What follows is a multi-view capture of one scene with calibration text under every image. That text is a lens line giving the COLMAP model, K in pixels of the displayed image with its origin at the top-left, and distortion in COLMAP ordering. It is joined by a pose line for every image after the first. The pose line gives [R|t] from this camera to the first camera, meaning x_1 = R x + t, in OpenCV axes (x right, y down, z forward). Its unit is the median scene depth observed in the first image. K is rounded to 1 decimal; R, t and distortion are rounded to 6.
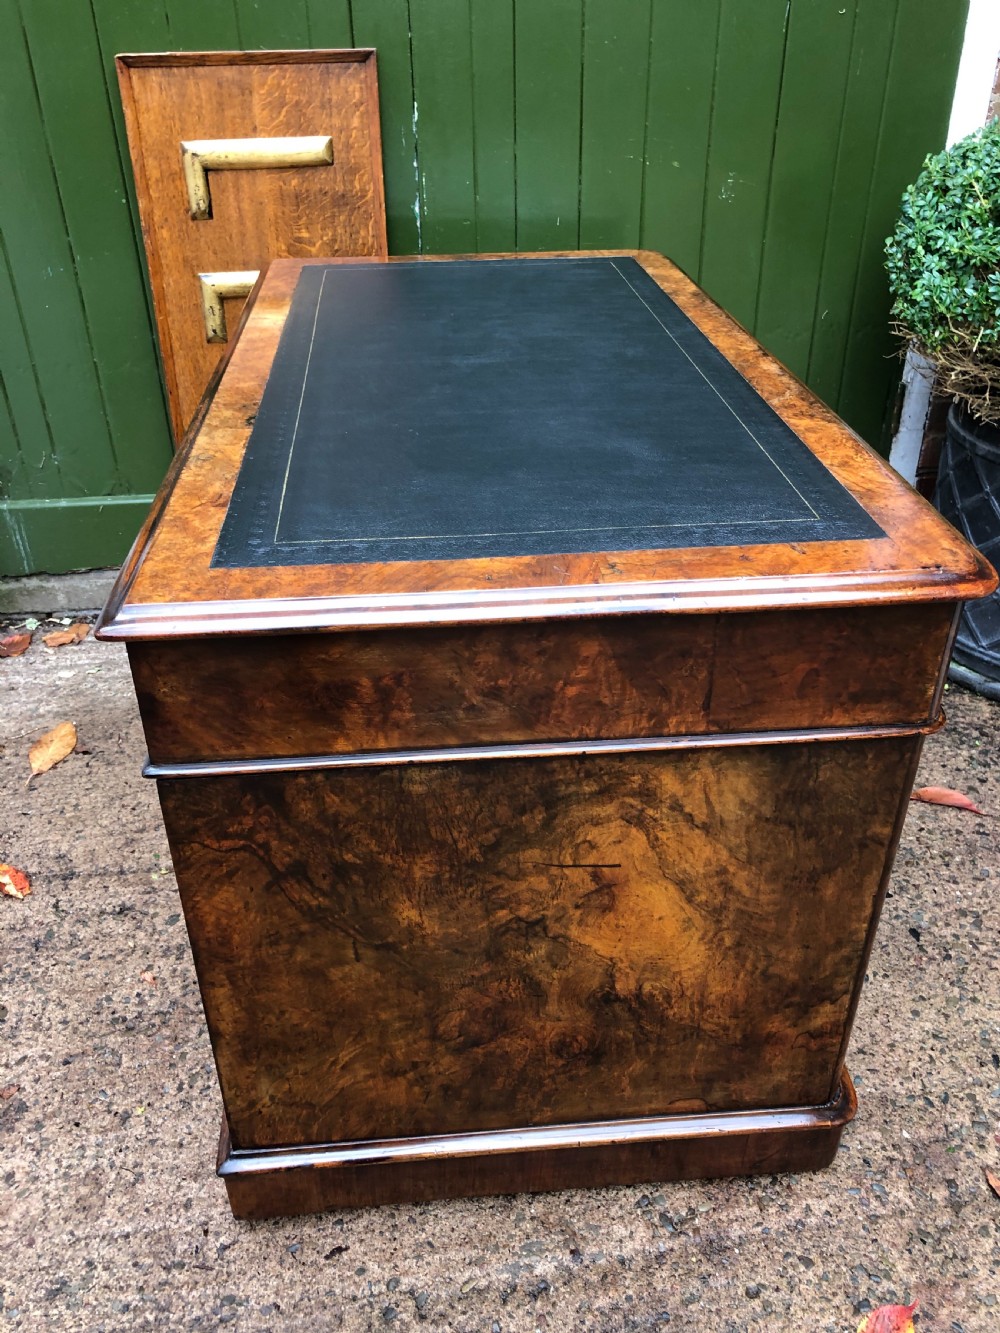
lens RADIAL K [[1102.7, 0, 487.5], [0, 1102.7, 655.6], [0, 0, 1]] dist [0.022026, -0.012591]
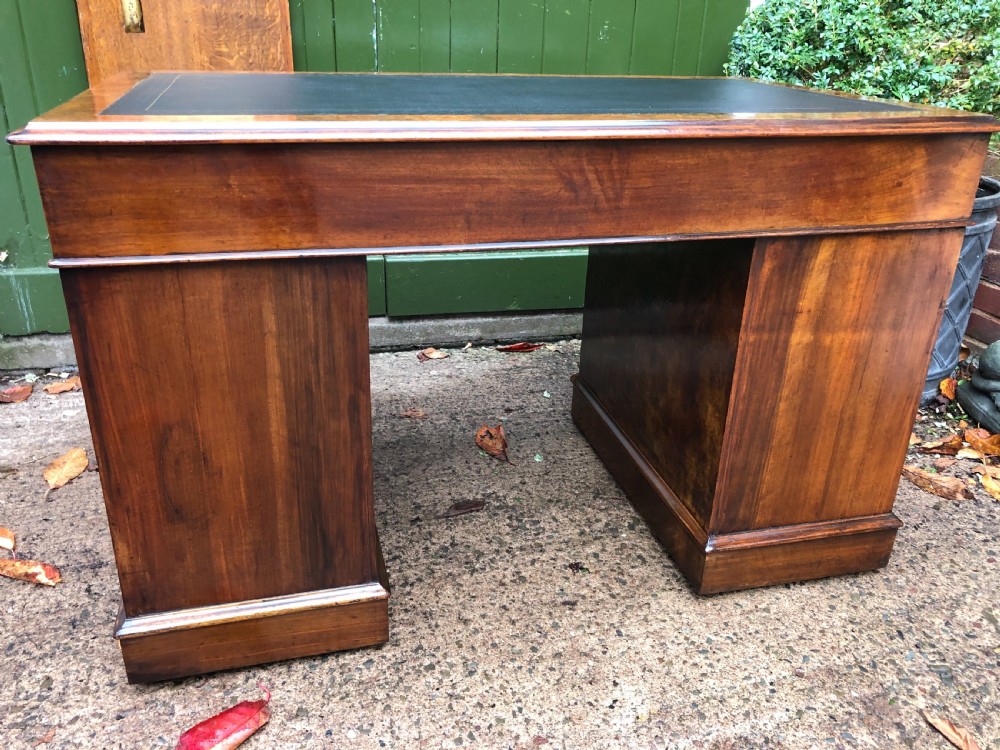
lens RADIAL K [[827.2, 0, 500.3], [0, 827.2, 366.4], [0, 0, 1]] dist [0.022026, -0.012591]
pose [[0.981374, -0.026468, 0.190274, -0.158963], [0.049720, 0.991710, -0.118488, 0.140826], [-0.185560, 0.125741, 0.974555, 0.105940]]
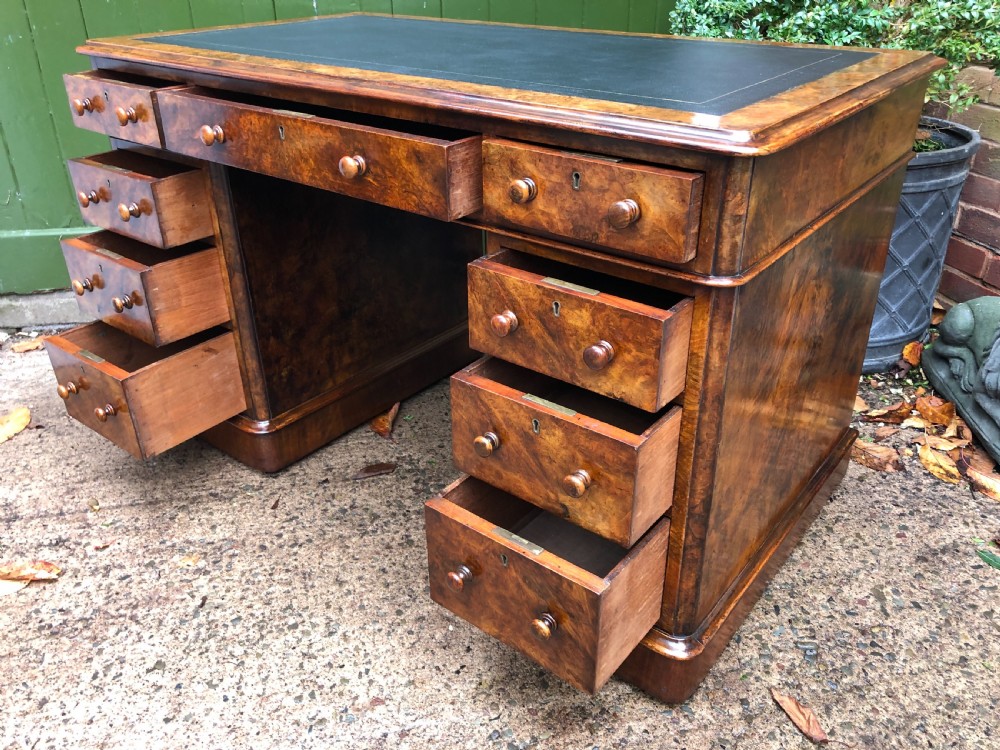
lens RADIAL K [[827.2, 0, 501.4], [0, 827.2, 367.4], [0, 0, 1]] dist [0.022026, -0.012591]
pose [[0.994533, -0.029360, 0.100212, 0.059868], [0.035805, 0.997362, -0.063141, 0.132775], [-0.098094, 0.066384, 0.992961, 0.077711]]
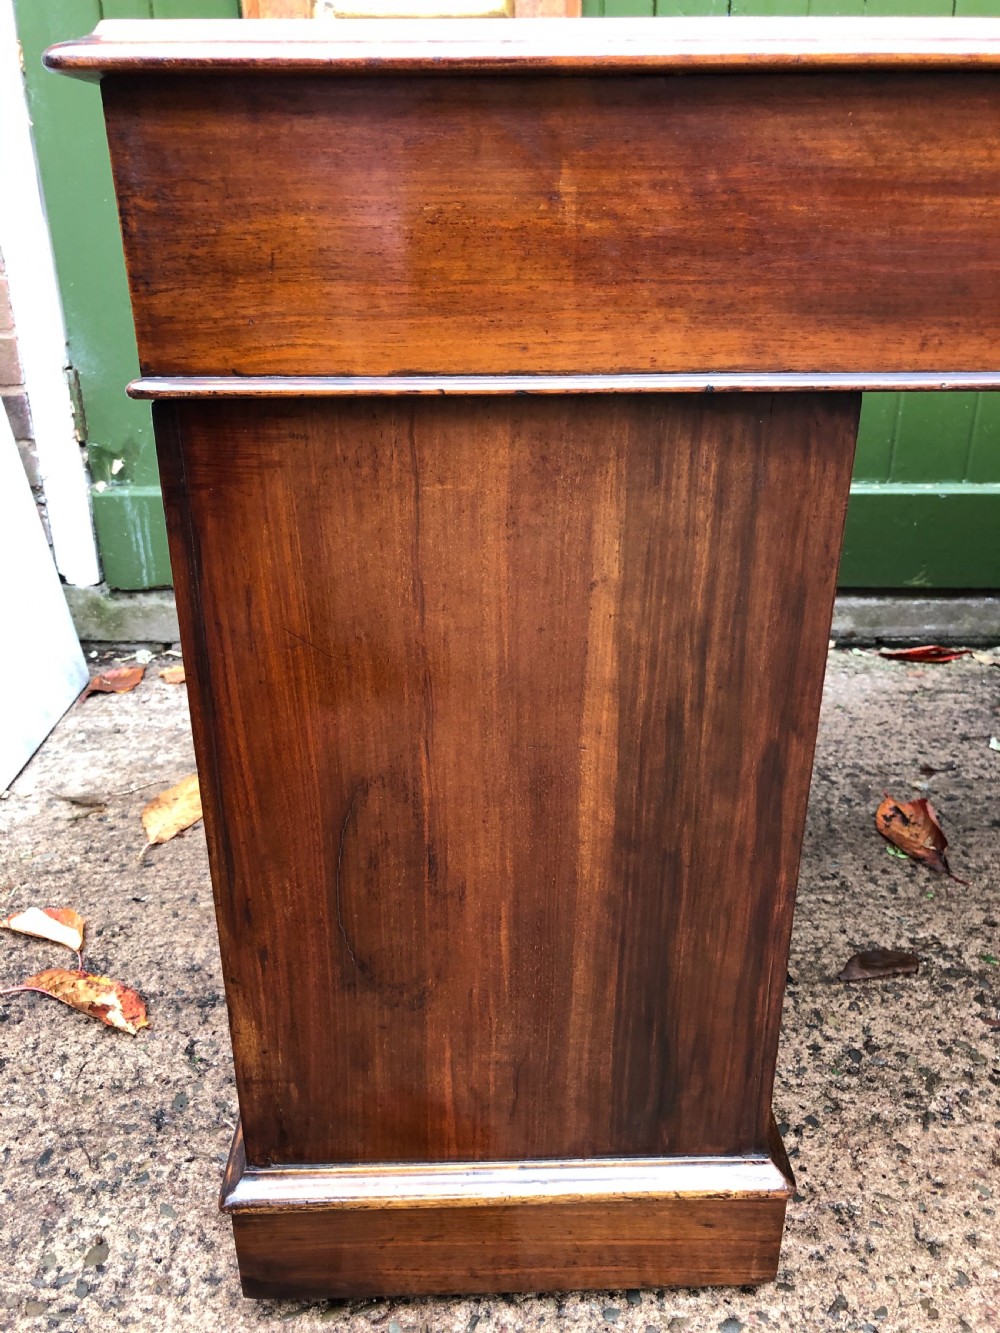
lens RADIAL K [[1102.7, 0, 495.2], [0, 1102.7, 653.0], [0, 0, 1]] dist [0.022026, -0.012591]
pose [[0.998565, 0.037244, -0.038481, -0.238210], [-0.042177, 0.989735, -0.136551, 0.099945], [0.033000, 0.137978, 0.989885, 0.435704]]
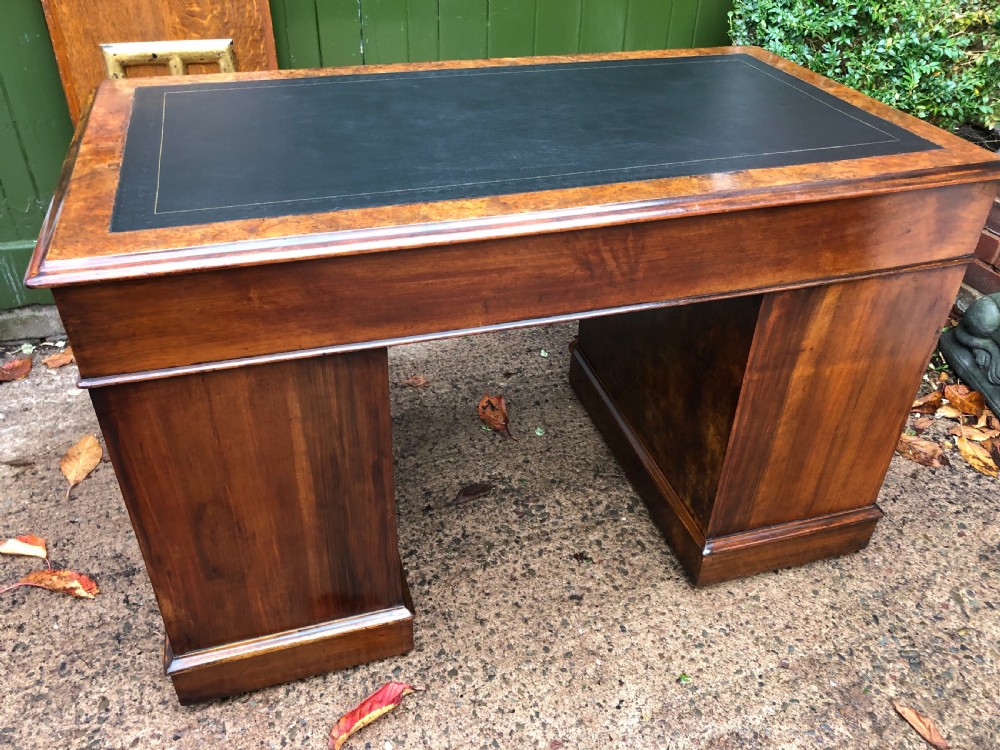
lens RADIAL K [[827.2, 0, 502.7], [0, 827.2, 369.9], [0, 0, 1]] dist [0.022026, -0.012591]
pose [[0.973988, -0.086844, 0.209297, -0.187321], [0.071765, 0.994319, 0.078609, -0.064032], [-0.214934, -0.061545, 0.974687, 0.084507]]
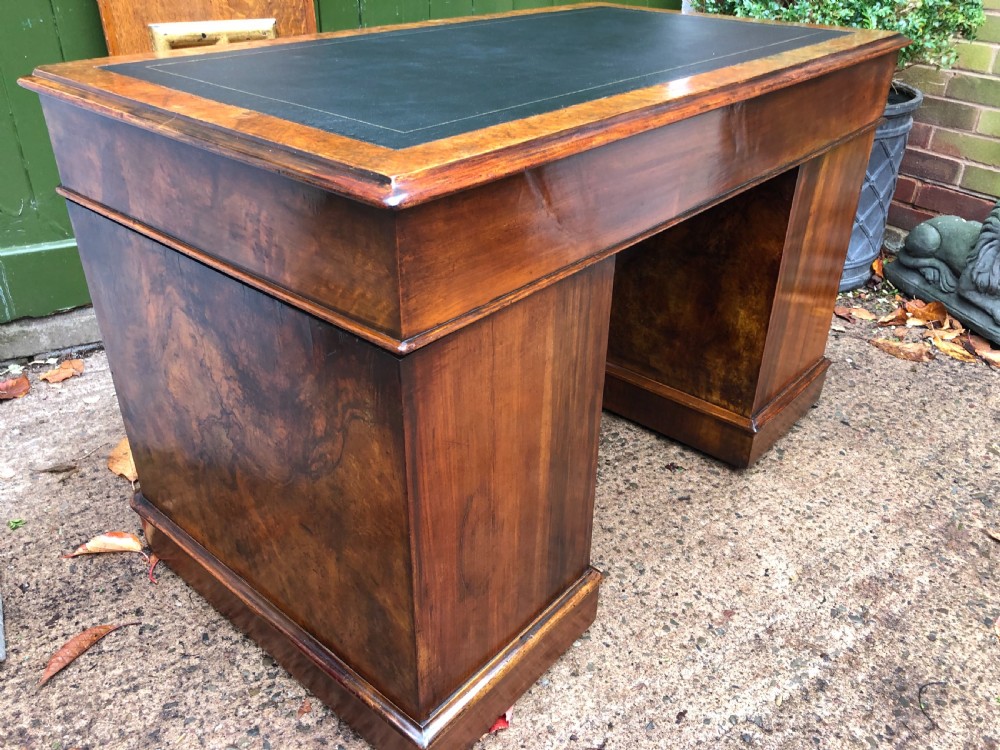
lens RADIAL K [[827.2, 0, 503.9], [0, 827.2, 365.7], [0, 0, 1]] dist [0.022026, -0.012591]
pose [[0.895827, -0.178548, 0.406958, -0.519329], [0.189241, 0.981828, 0.014194, 0.073235], [-0.402097, 0.064297, 0.913336, 0.149711]]
